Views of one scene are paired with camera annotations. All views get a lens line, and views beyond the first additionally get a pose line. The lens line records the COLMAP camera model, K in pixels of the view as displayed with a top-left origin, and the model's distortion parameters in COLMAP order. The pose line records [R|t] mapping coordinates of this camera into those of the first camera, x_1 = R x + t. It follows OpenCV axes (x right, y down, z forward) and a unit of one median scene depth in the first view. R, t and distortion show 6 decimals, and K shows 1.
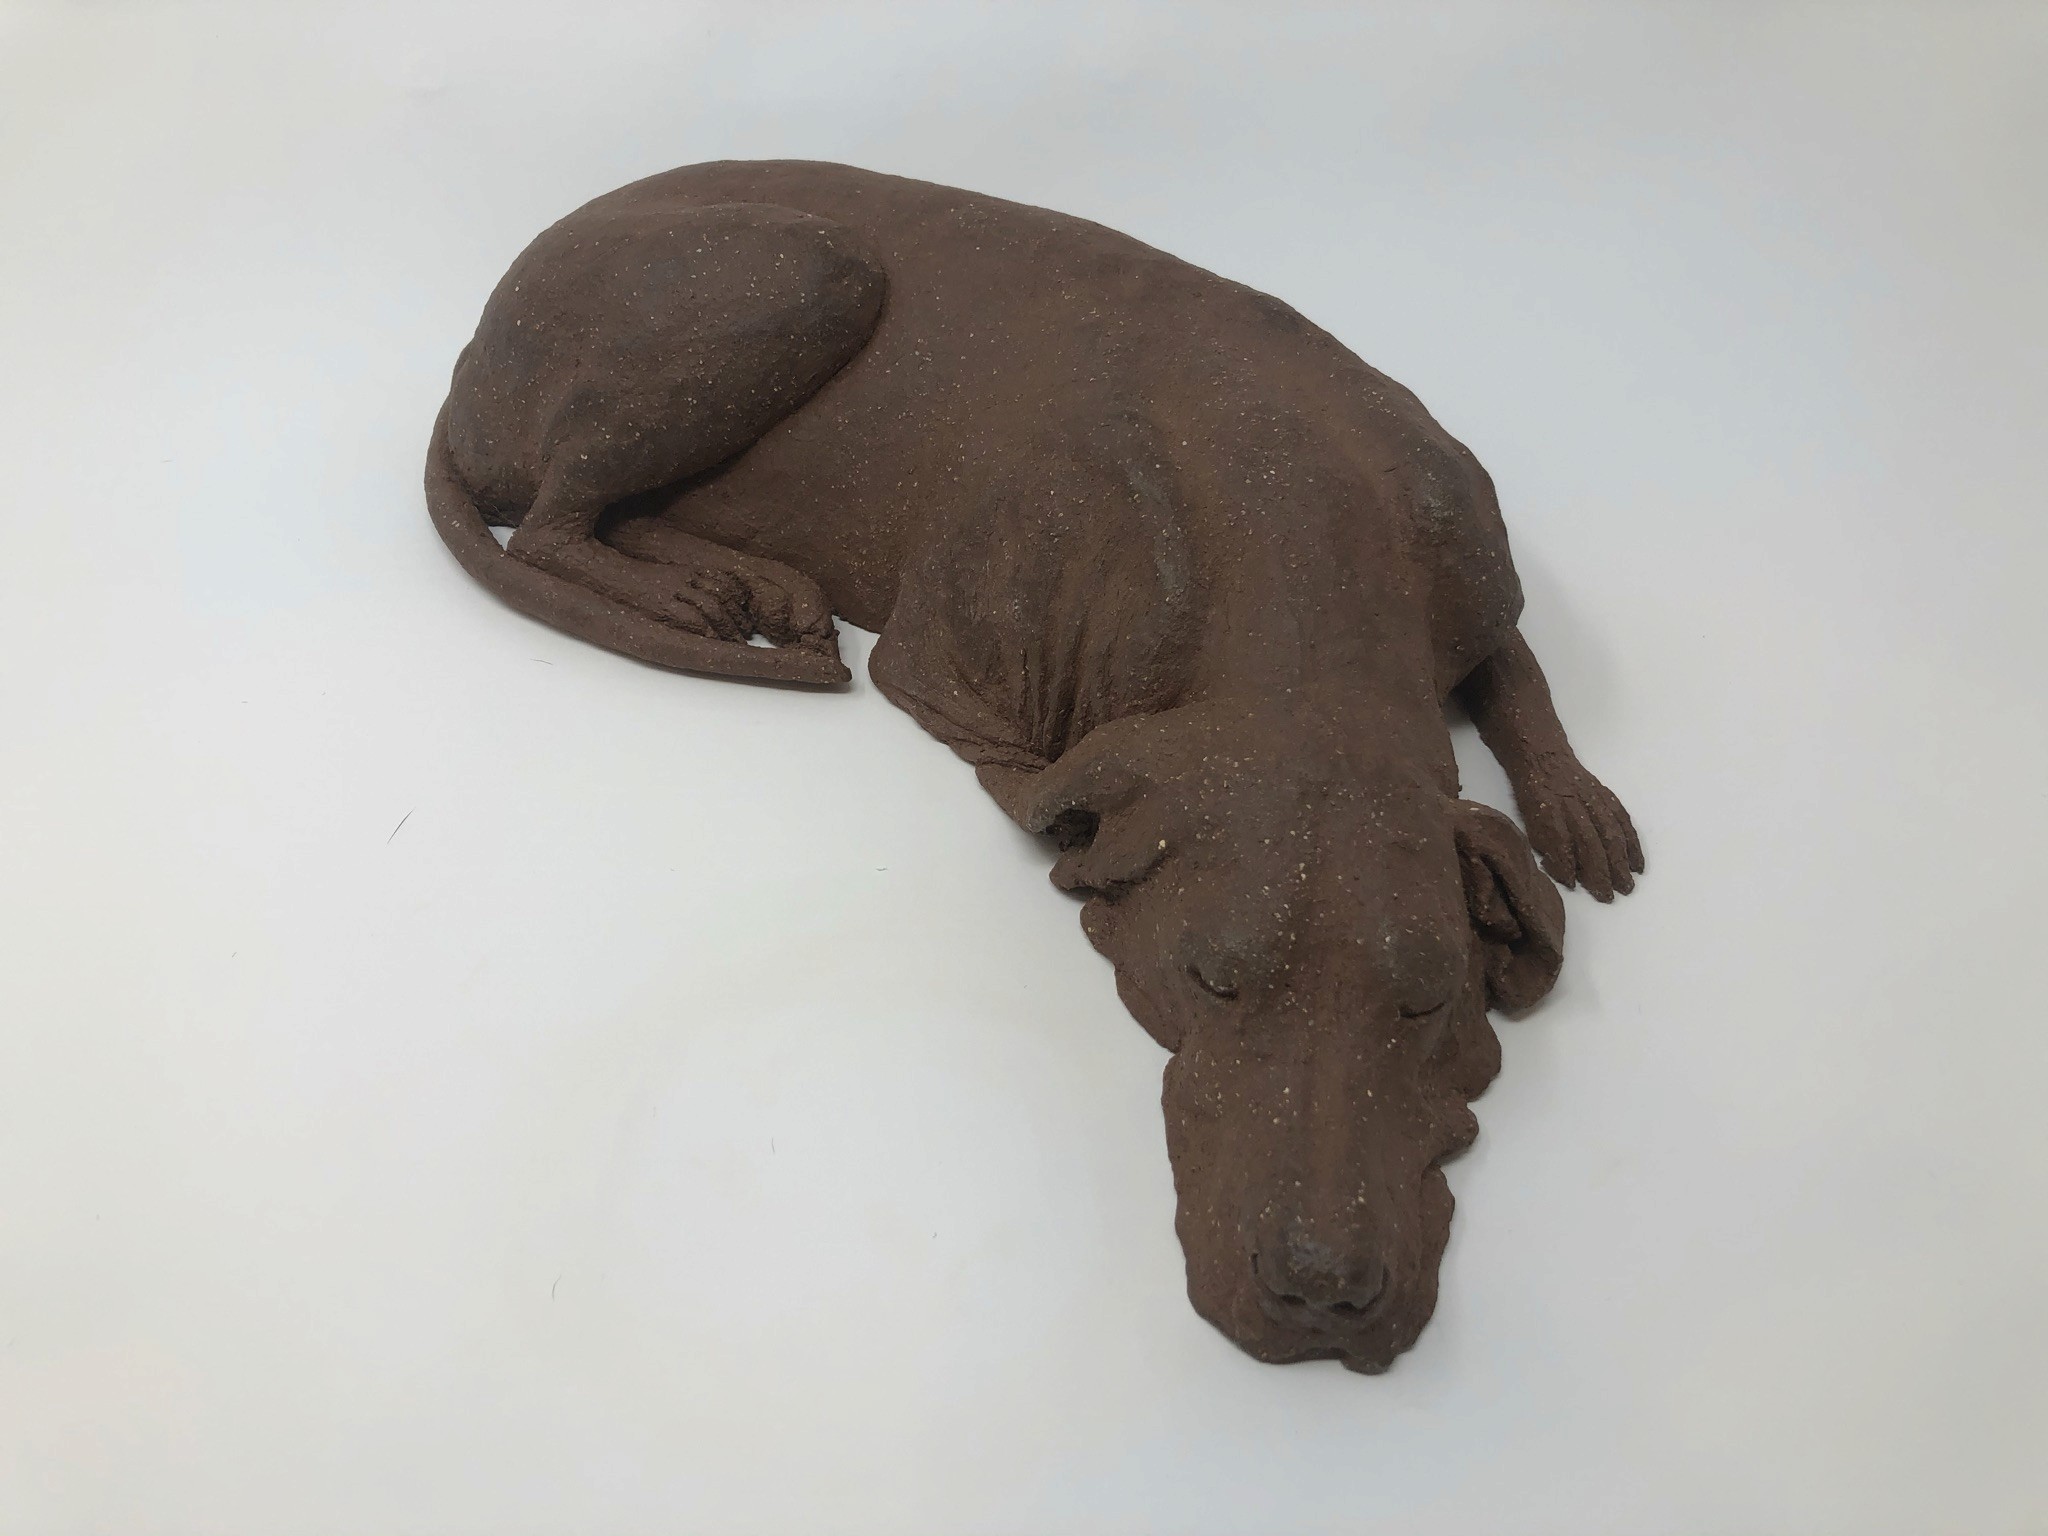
lens RADIAL K [[1662.5, 0, 1024.0], [0, 1662.5, 768.0], [0, 0, 1]] dist [0.212114, -0.637070]
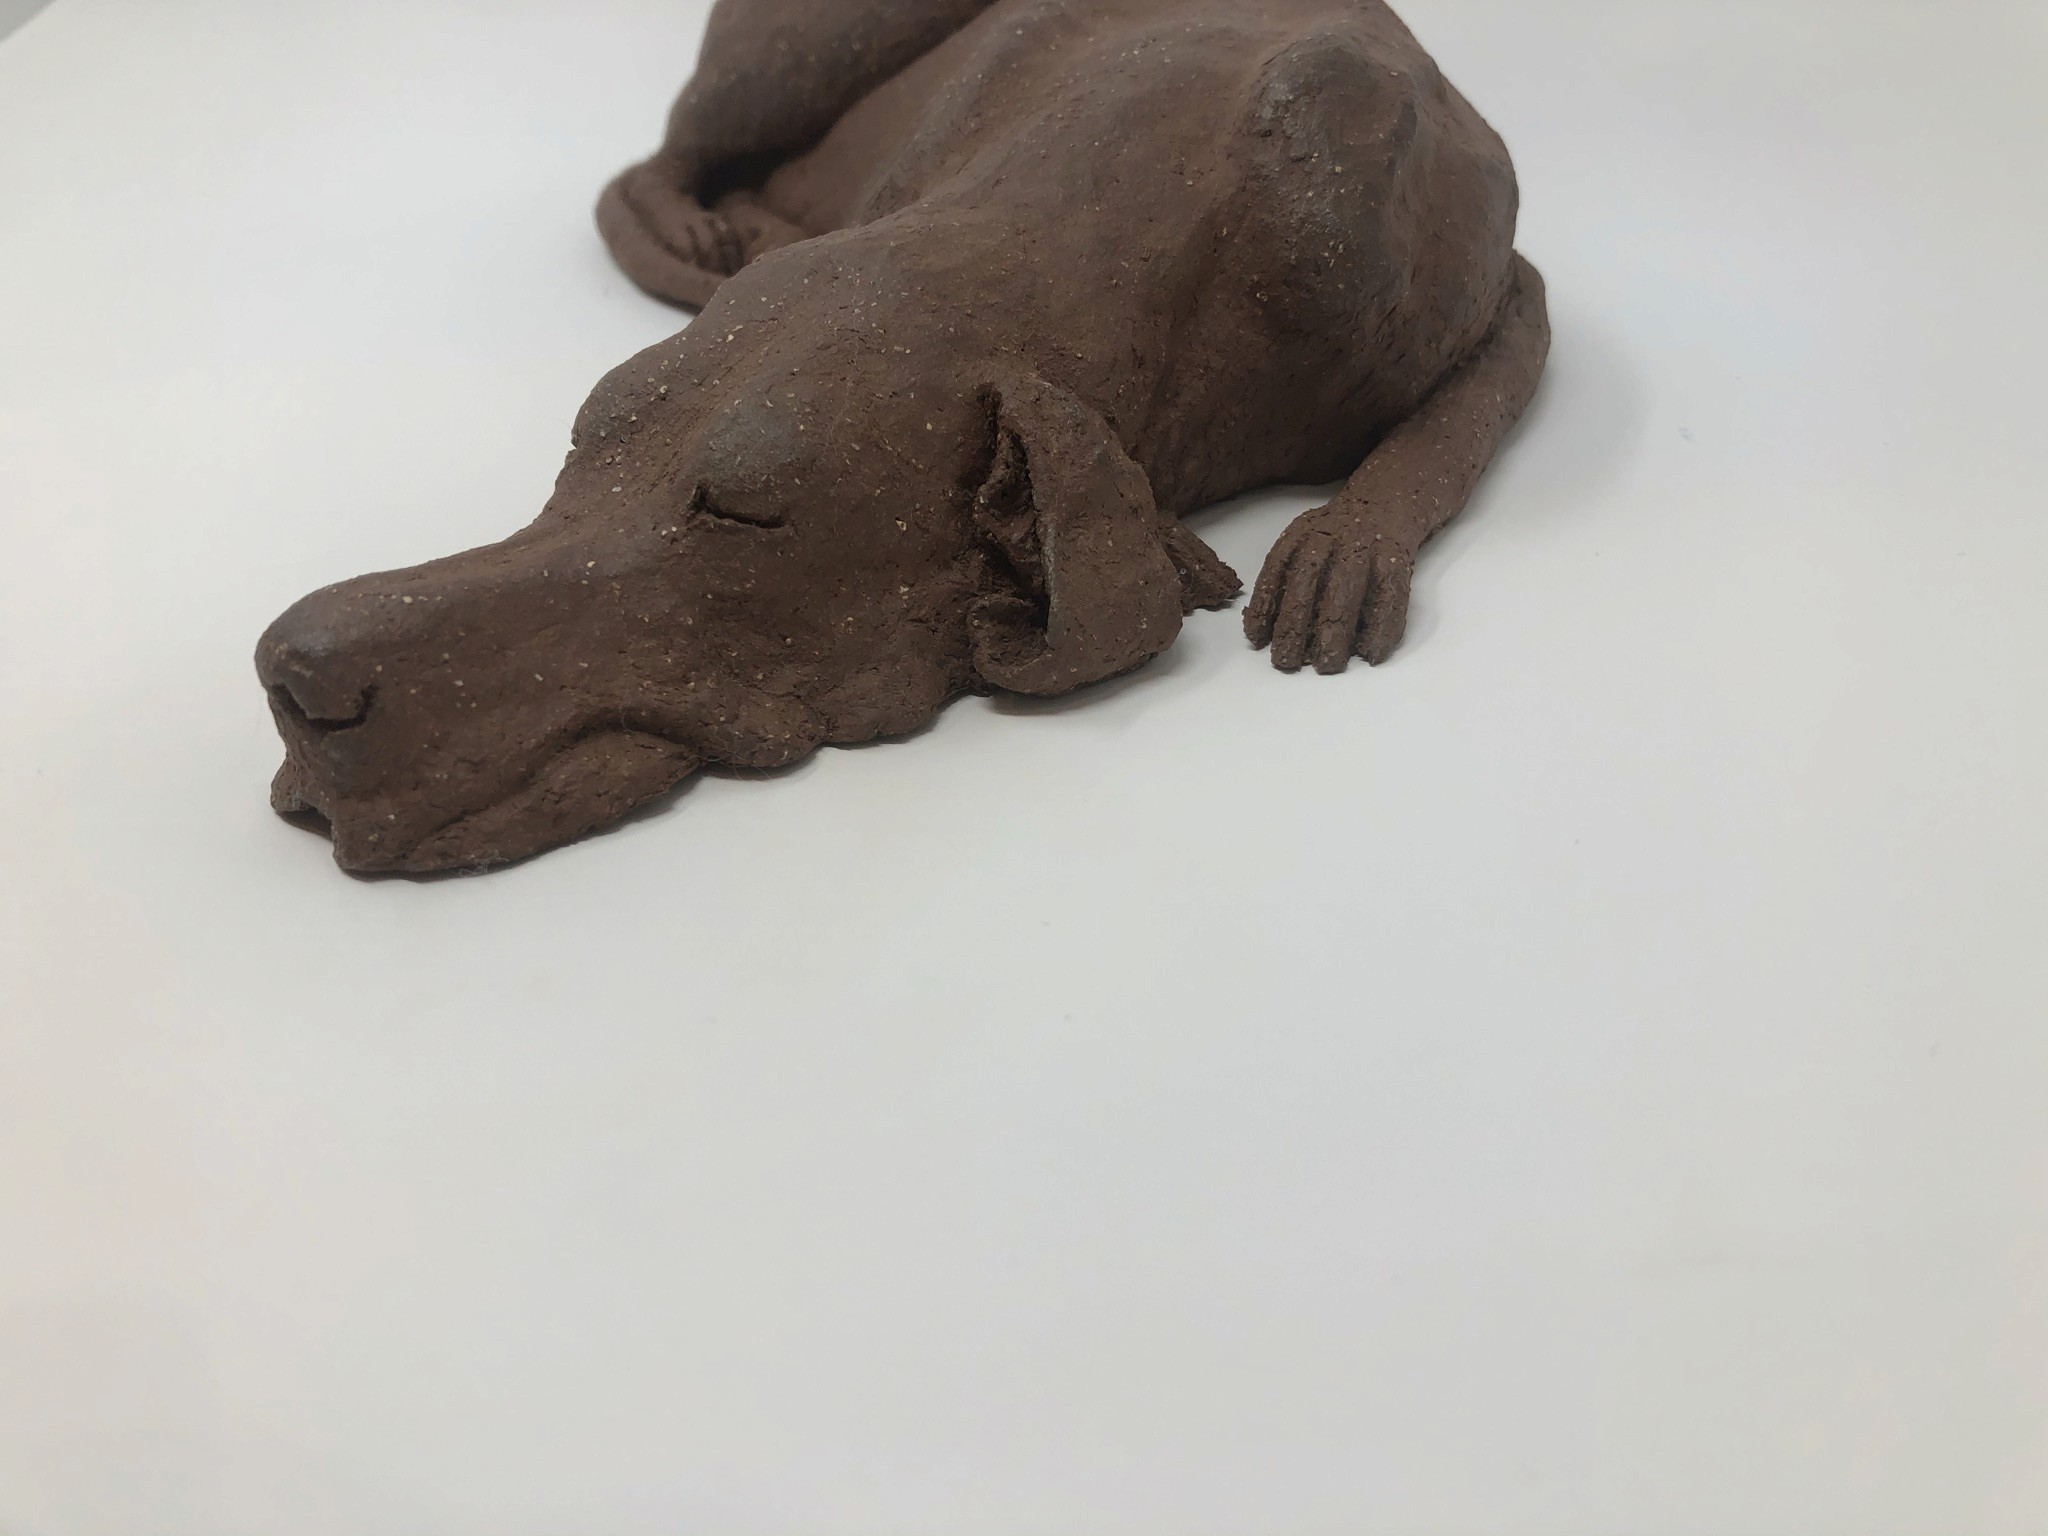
lens RADIAL K [[1662.5, 0, 1024.0], [0, 1662.5, 768.0], [0, 0, 1]] dist [0.212114, -0.637070]
pose [[0.778954, 0.300193, -0.550559, 0.601308], [-0.429328, 0.895234, -0.119304, 0.219778], [0.457065, 0.329303, 0.826227, 0.426309]]
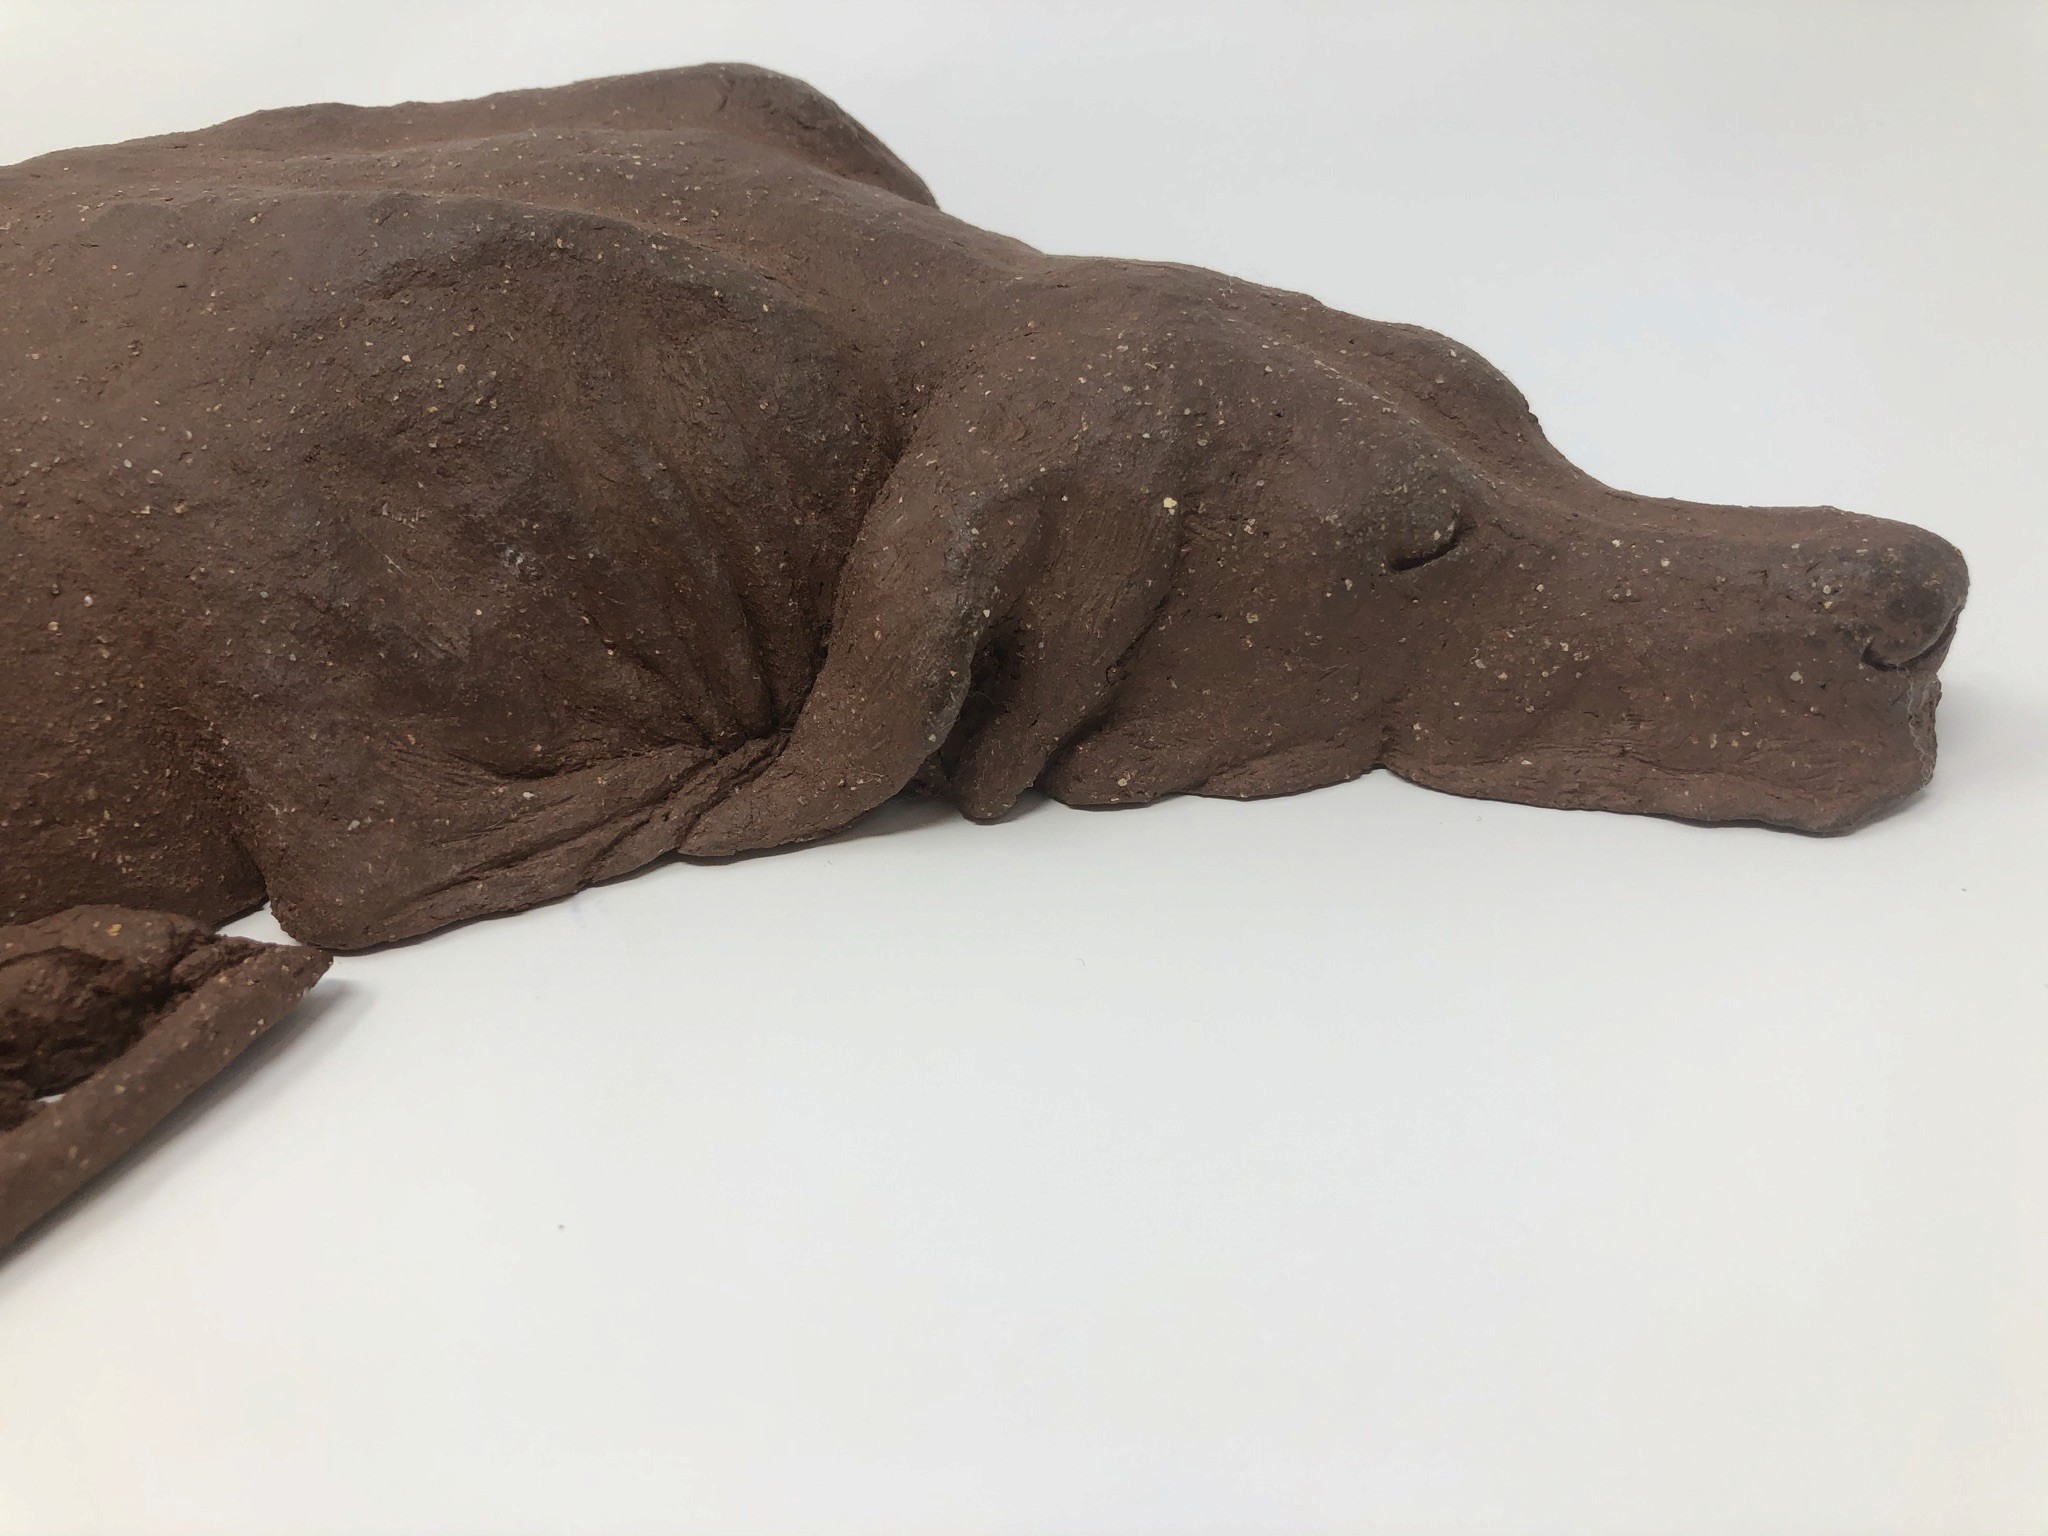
lens RADIAL K [[1709.8, 0, 1024.0], [0, 1709.8, 768.0], [0, 0, 1]] dist [0.027384, -0.092084]
pose [[0.341357, -0.565723, 0.750621, -0.381754], [0.736092, 0.657505, 0.160794, -0.024565], [-0.584502, 0.497638, 0.640869, 0.598312]]
